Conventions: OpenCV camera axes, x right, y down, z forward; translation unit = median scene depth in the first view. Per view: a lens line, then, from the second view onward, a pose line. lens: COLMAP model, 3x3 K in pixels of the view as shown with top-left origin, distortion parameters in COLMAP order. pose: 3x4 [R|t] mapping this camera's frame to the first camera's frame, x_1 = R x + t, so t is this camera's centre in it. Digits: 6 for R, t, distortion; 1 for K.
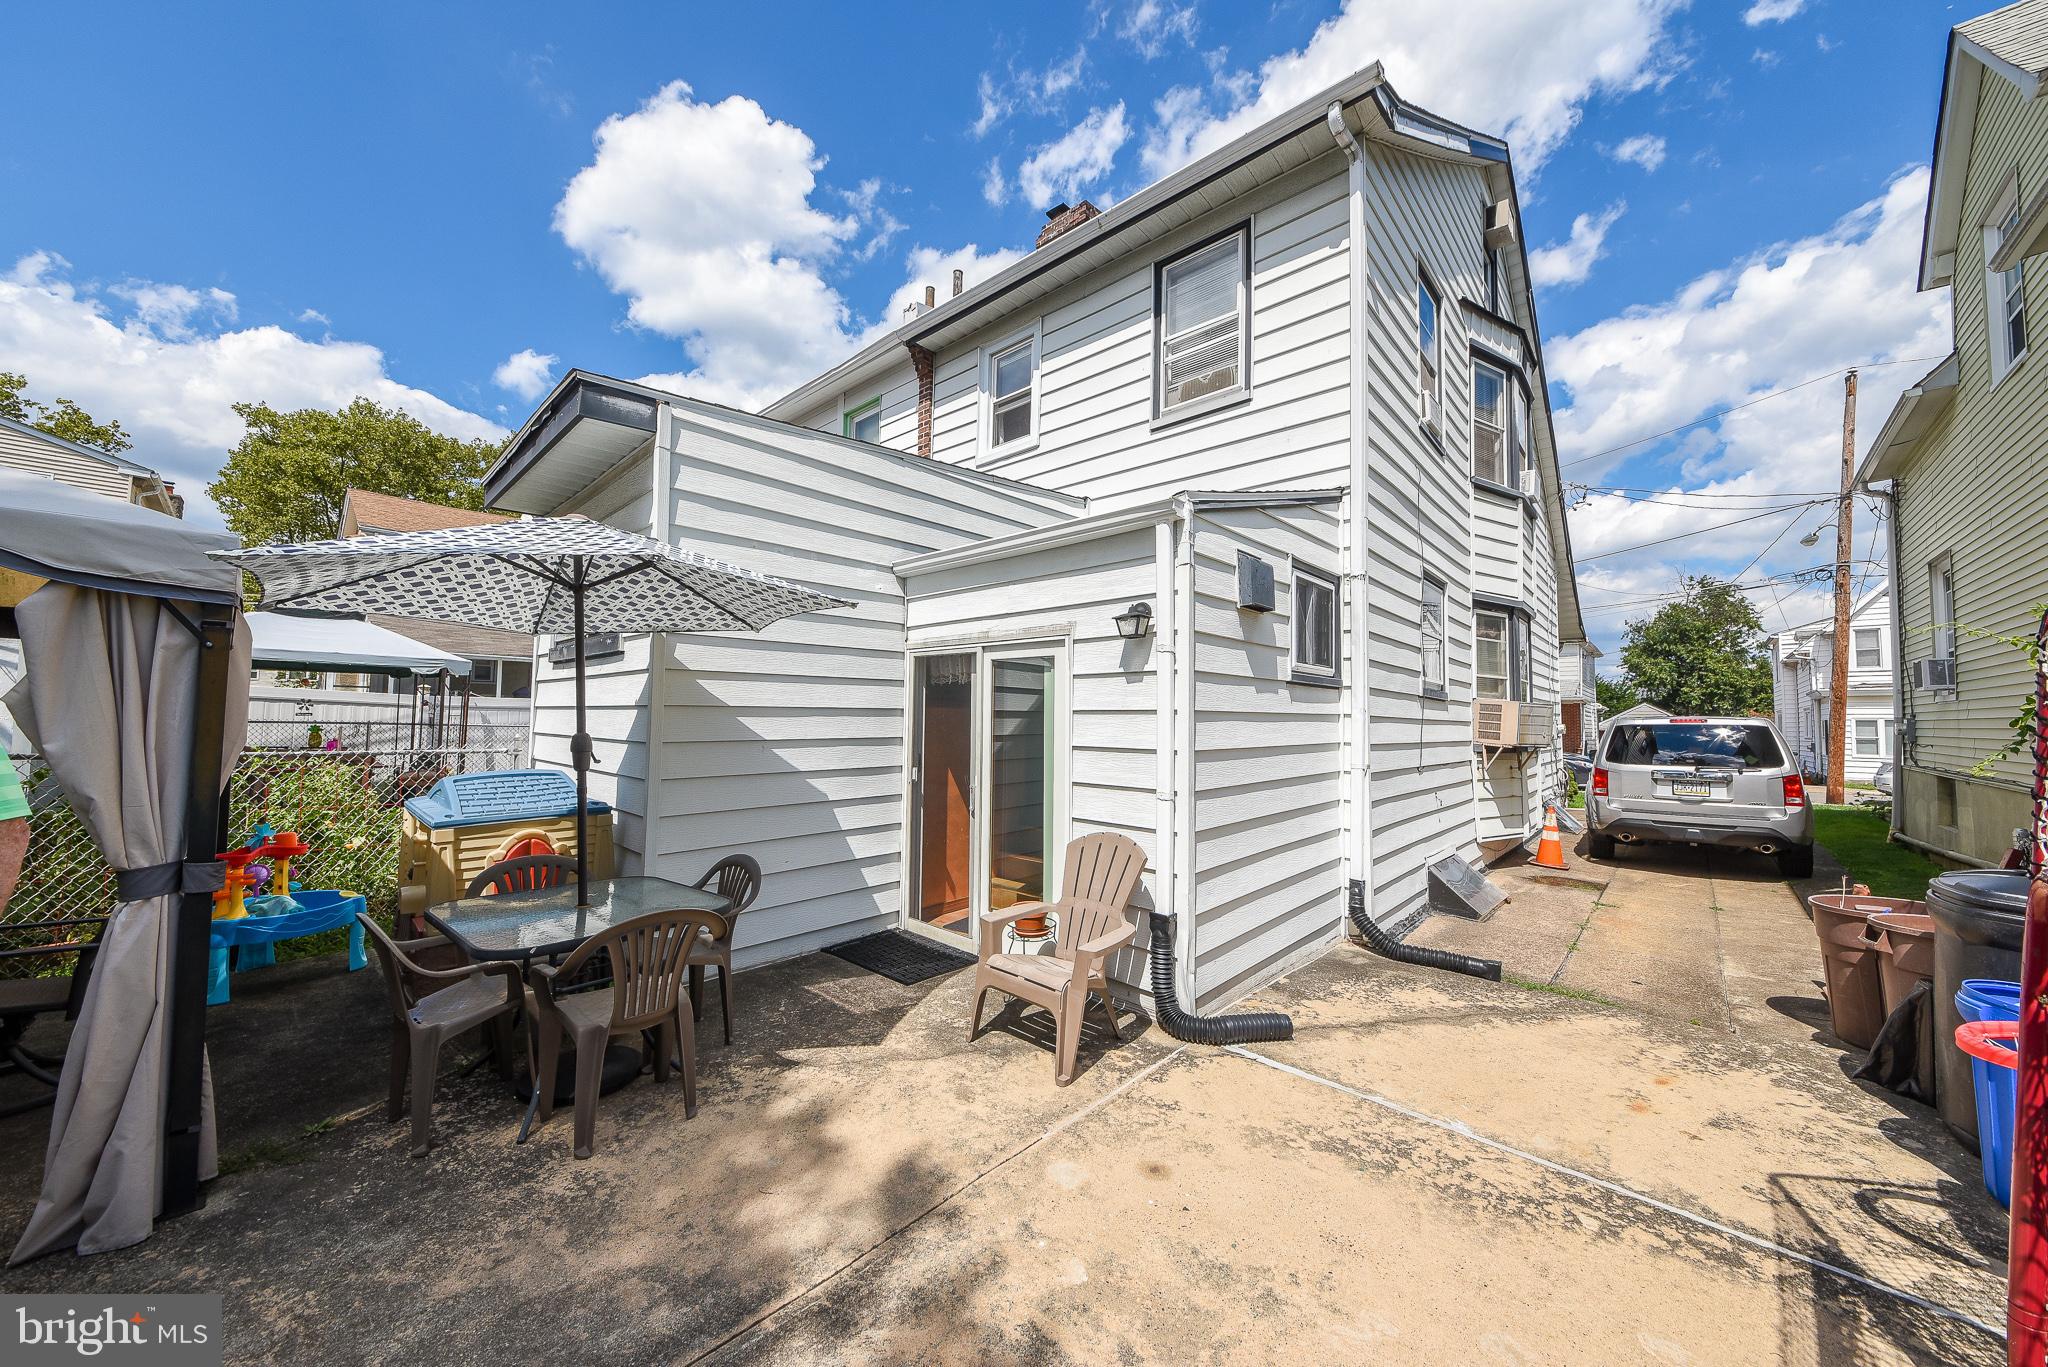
lens RADIAL K [[704.1, 0, 1024.0], [0, 704.1, 683.5], [0, 0, 1]] dist [-0.000223, -0.003220]
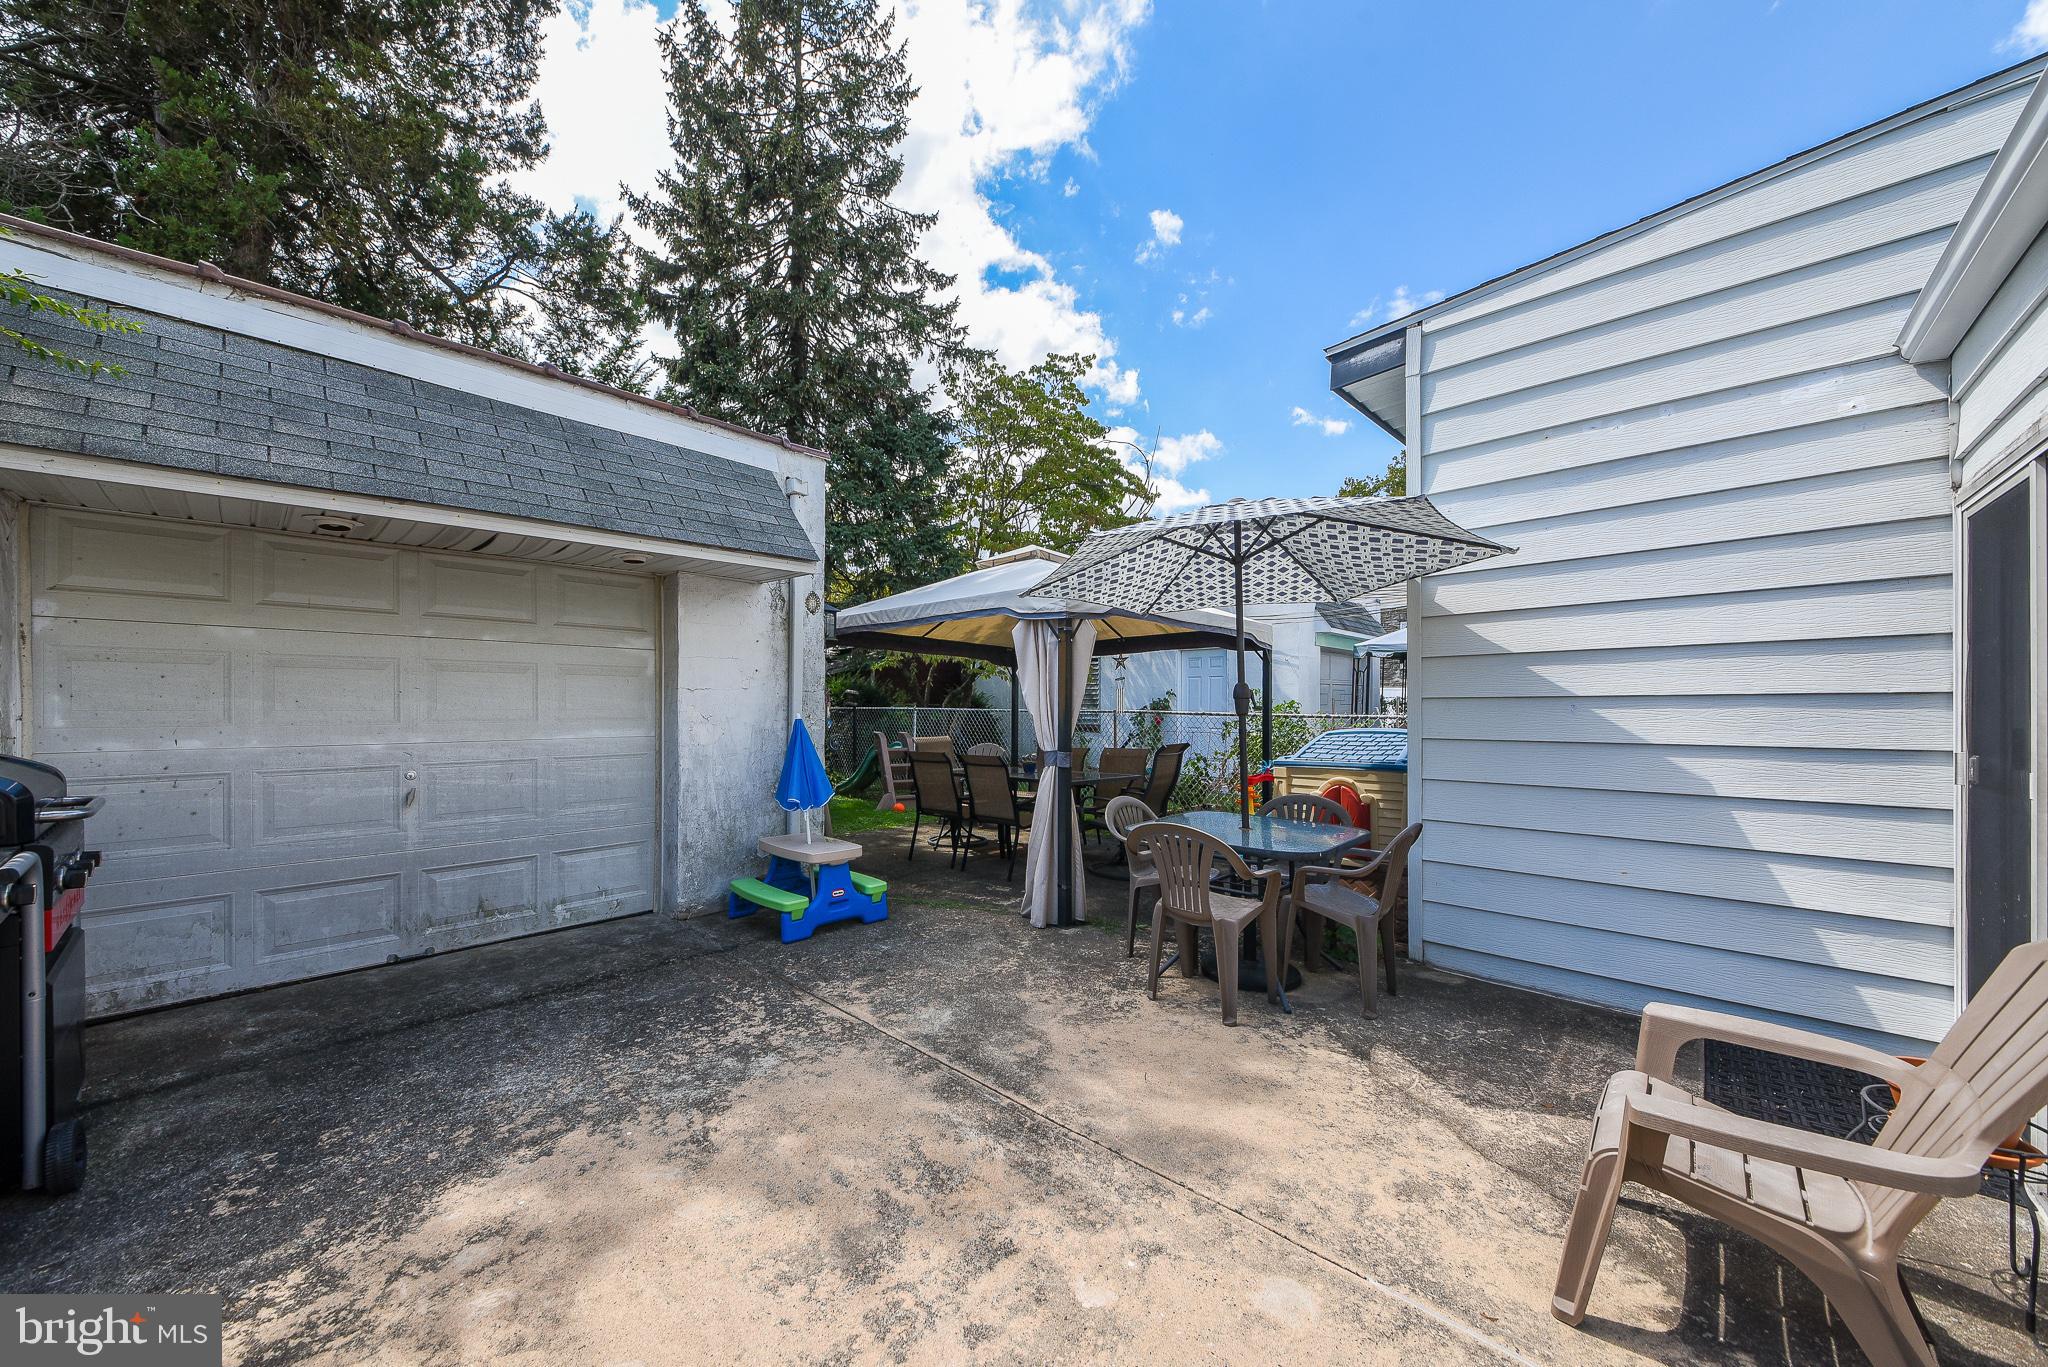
lens RADIAL K [[737.1, 0, 996.3], [0, 737.1, 705.2], [0, 0, 1]] dist [0.034665, -0.000032]
pose [[-0.010380, -0.009750, -0.999899, 0.558615], [0.051160, 0.998638, -0.010269, 0.089113], [0.998637, -0.051262, -0.009867, 0.541423]]
